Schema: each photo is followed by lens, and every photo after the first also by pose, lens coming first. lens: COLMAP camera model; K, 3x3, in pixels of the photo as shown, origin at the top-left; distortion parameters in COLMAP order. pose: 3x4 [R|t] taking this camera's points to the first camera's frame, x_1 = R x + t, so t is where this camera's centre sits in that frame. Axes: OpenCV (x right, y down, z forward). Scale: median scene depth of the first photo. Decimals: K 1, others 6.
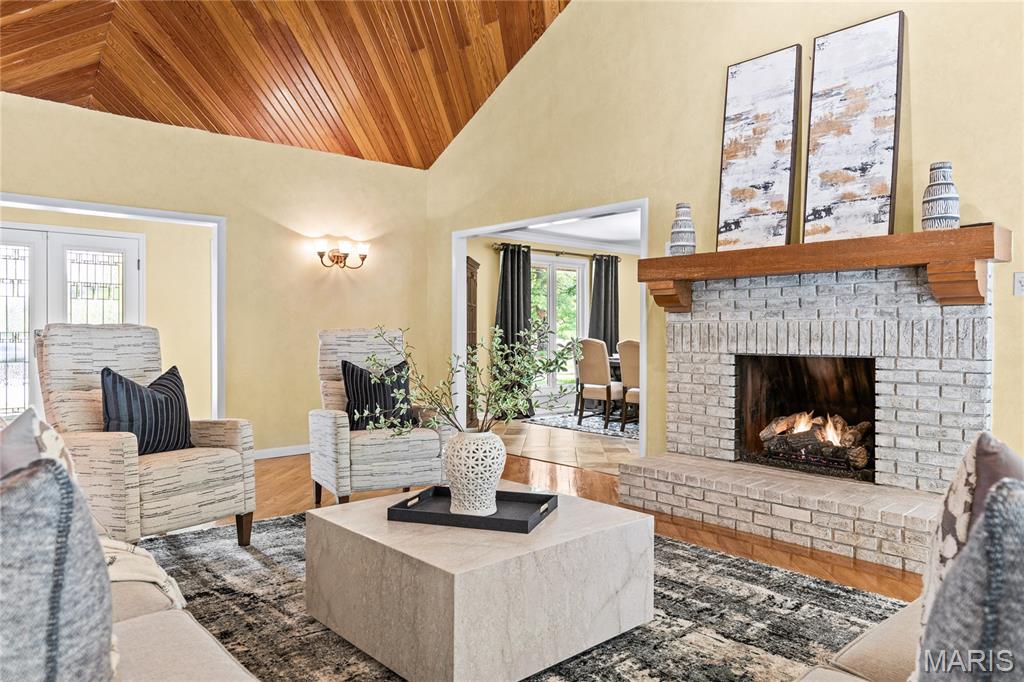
lens RADIAL K [[694.9, 0, 512.0], [0, 694.9, 341.0], [0, 0, 1]] dist [-0.006887, -0.001362]
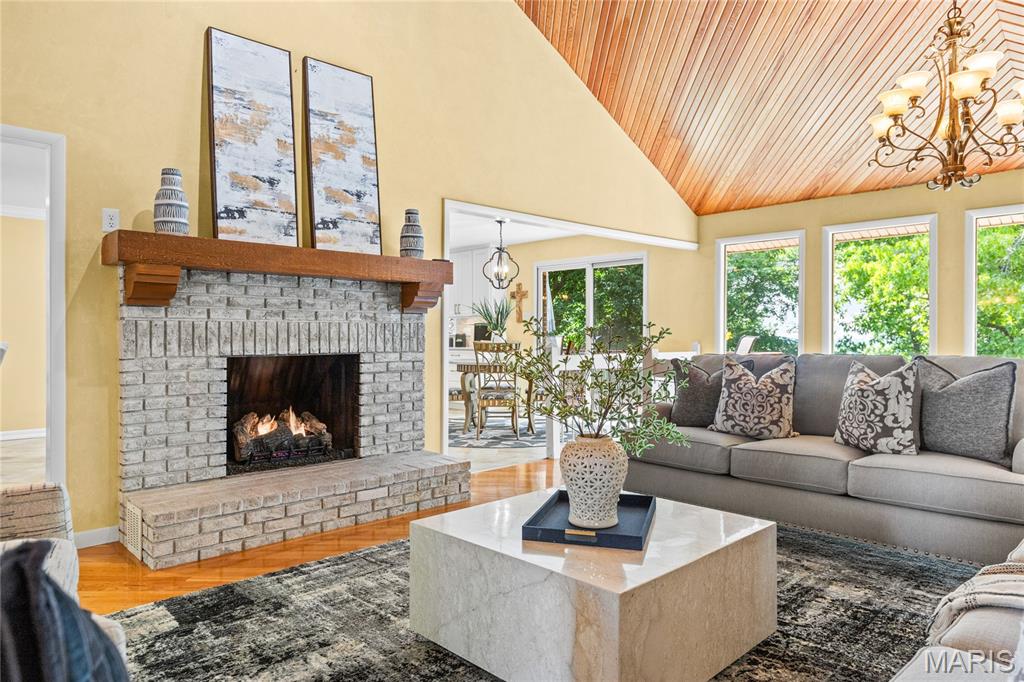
lens RADIAL K [[670.8, 0, 512.0], [0, 670.8, 341.0], [0, 0, 1]] dist [0.004875, 0.001258]
pose [[-0.053242, -0.007951, 0.998550, -0.609802], [0.013377, 0.999873, 0.008674, -0.004185], [-0.998492, 0.013819, -0.053128, 0.737972]]
